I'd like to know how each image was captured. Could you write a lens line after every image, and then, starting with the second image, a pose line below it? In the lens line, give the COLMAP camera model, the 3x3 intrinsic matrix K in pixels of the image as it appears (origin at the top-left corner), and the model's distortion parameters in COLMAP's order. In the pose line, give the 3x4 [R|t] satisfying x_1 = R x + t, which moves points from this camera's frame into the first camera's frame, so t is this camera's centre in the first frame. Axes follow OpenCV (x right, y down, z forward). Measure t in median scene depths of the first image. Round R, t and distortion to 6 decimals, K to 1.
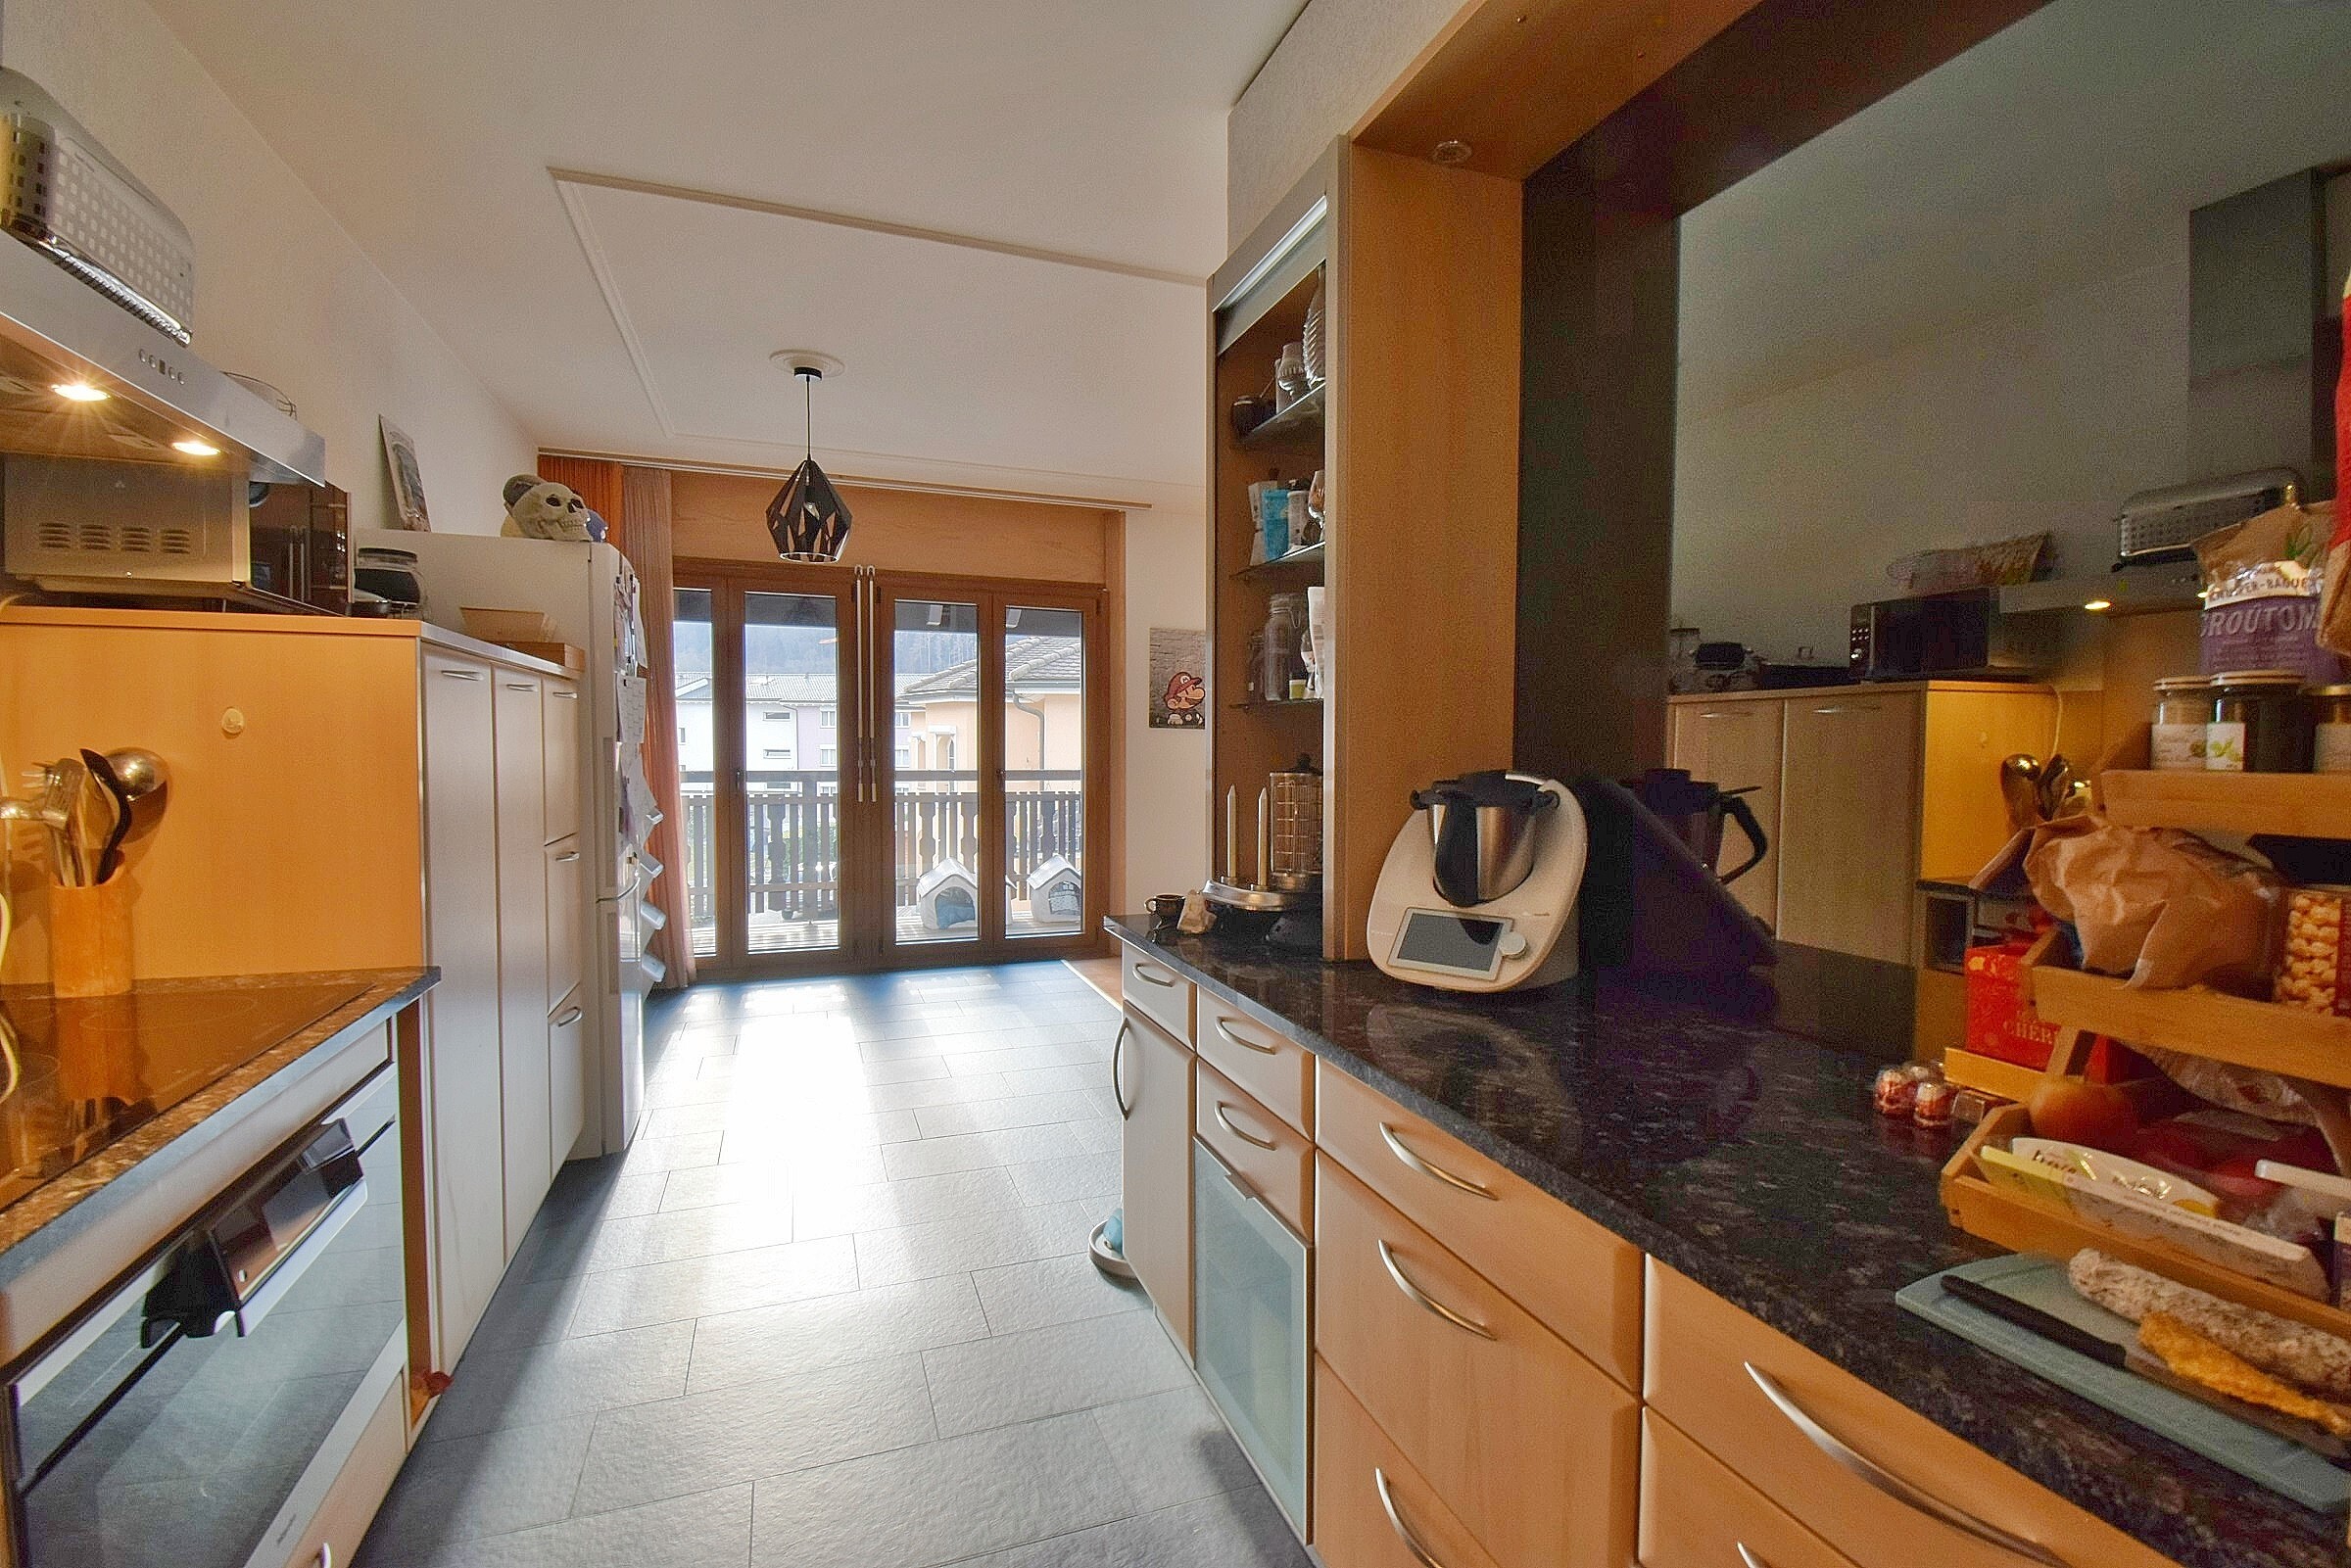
lens RADIAL K [[1042.2, 0, 1186.6], [0, 1042.2, 770.2], [0, 0, 1]] dist [-0.006044, -0.006007]
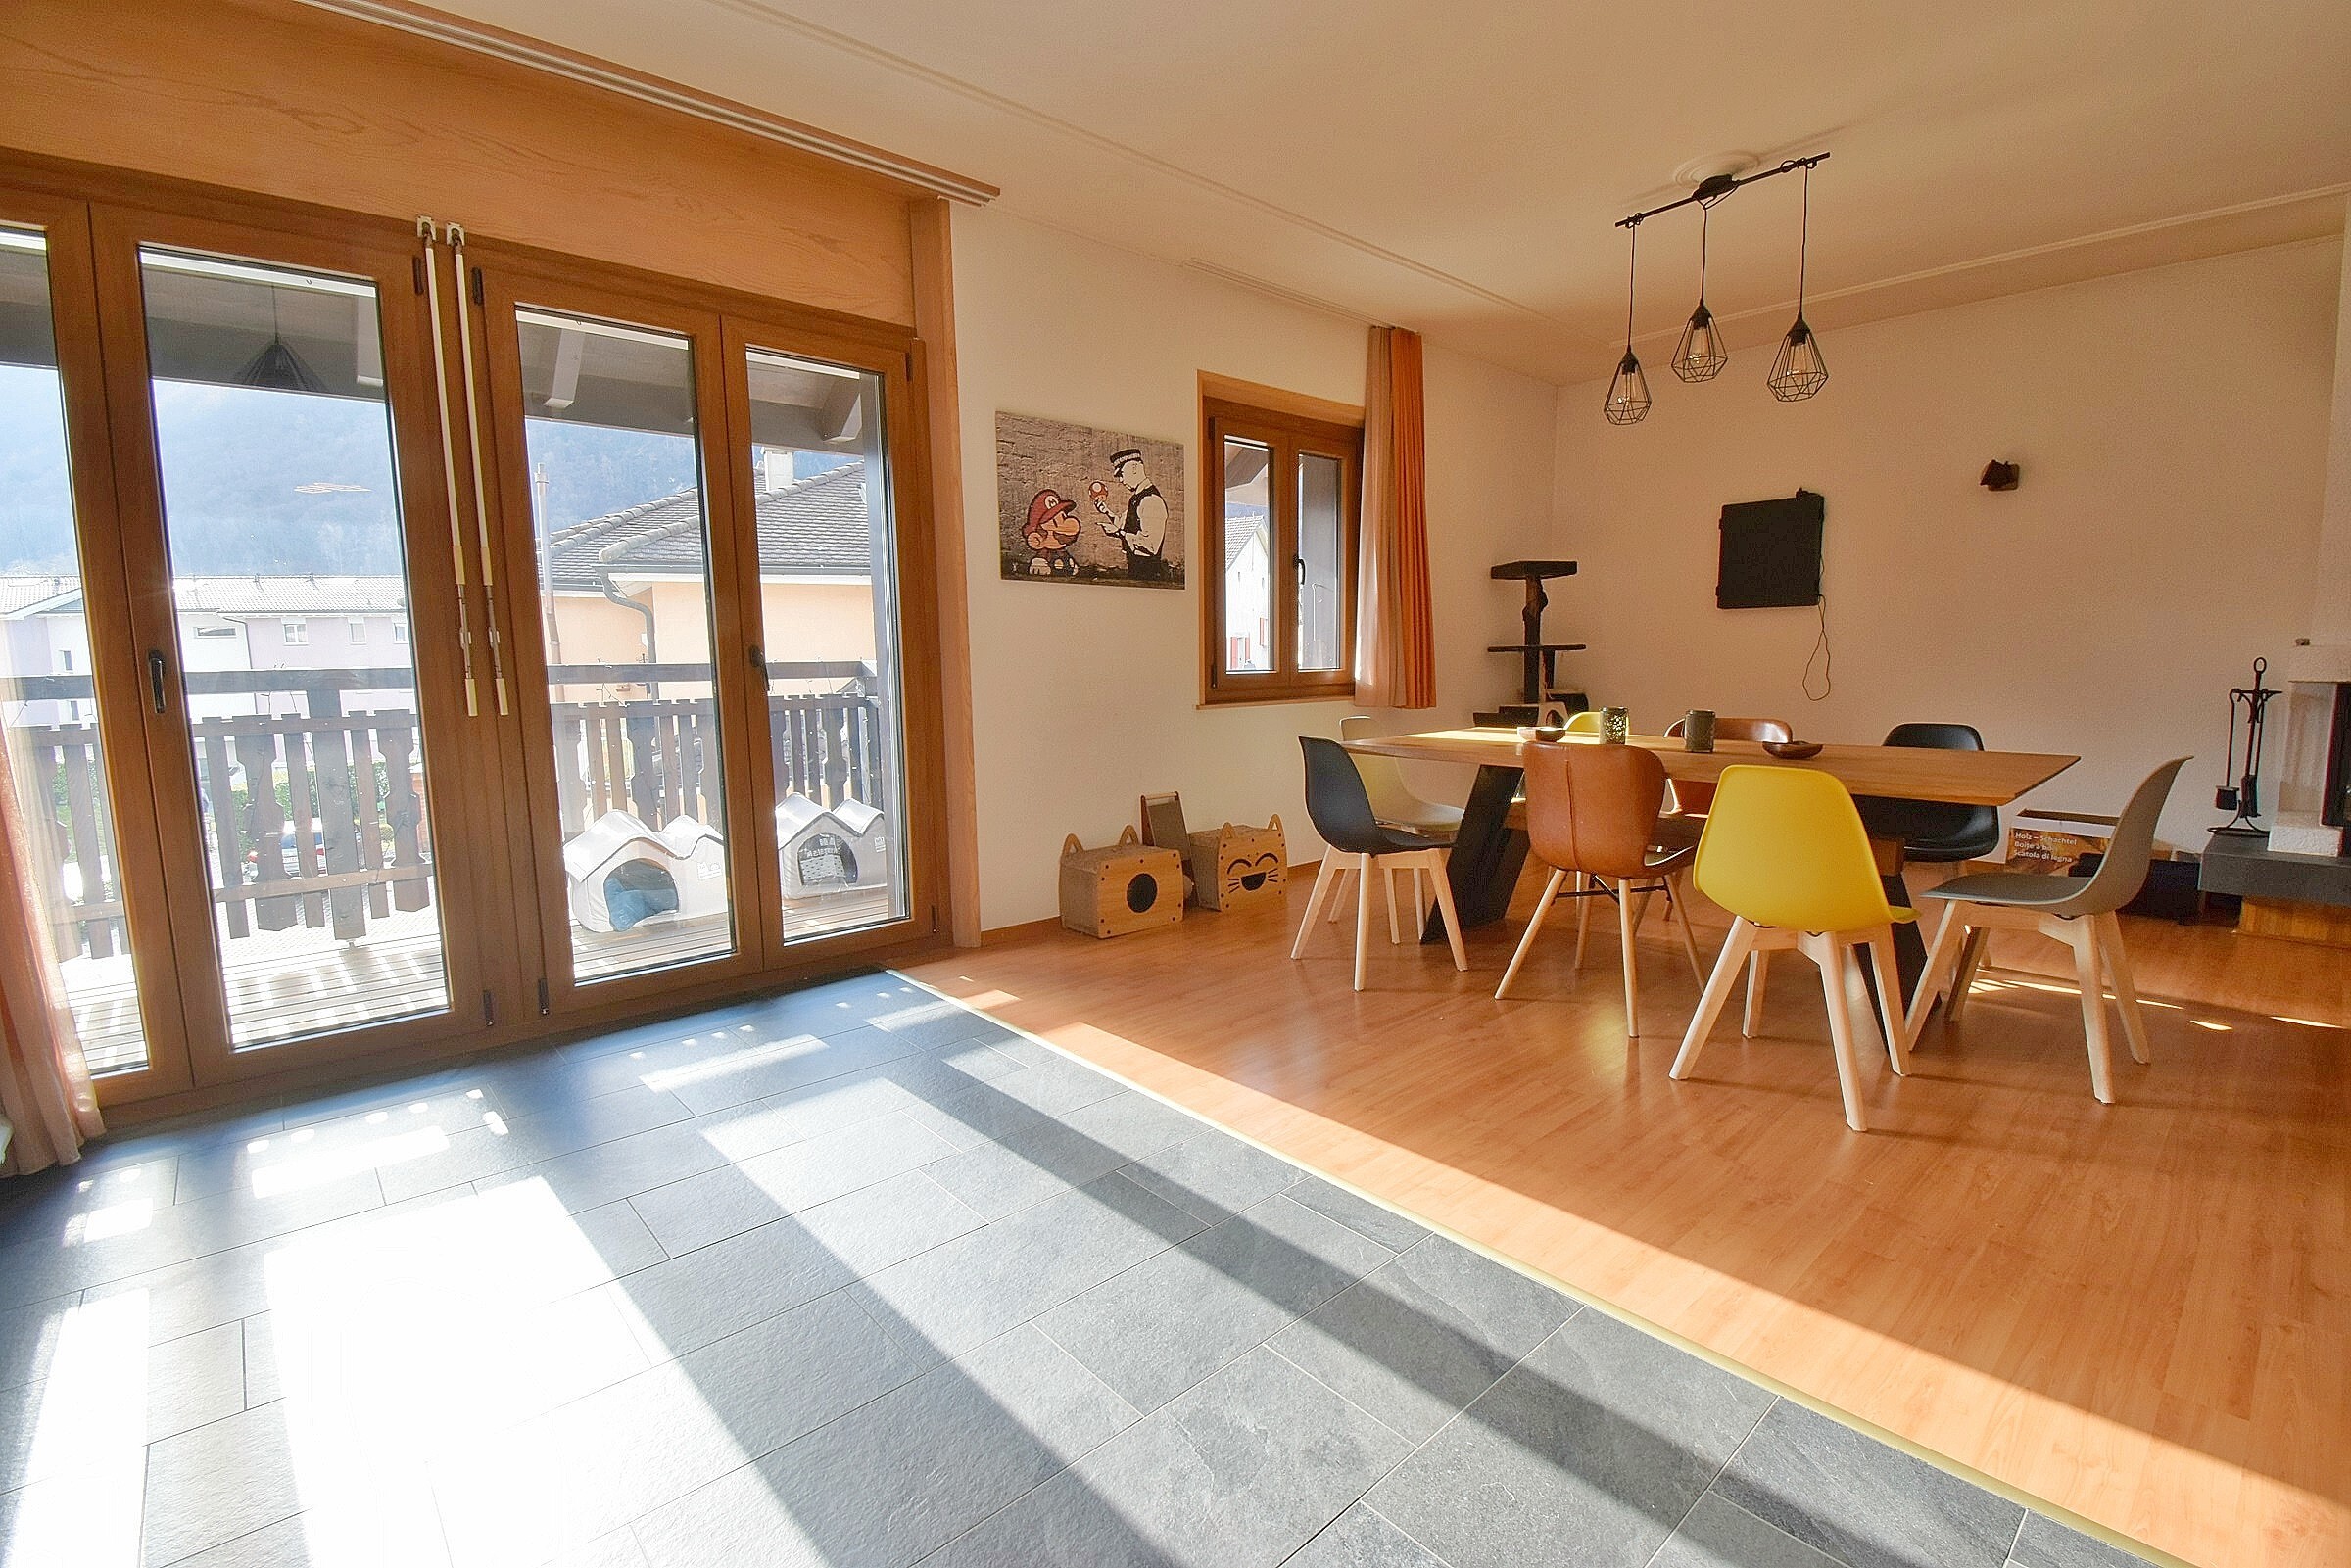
lens RADIAL K [[1042.2, 0, 1172.8], [0, 1042.2, 781.8], [0, 0, 1]] dist [-0.006044, -0.006007]
pose [[0.932374, -0.064797, 0.355639, -0.168934], [0.025459, 0.993131, 0.114203, 0.009674], [-0.360596, -0.097426, 0.927620, 0.392760]]
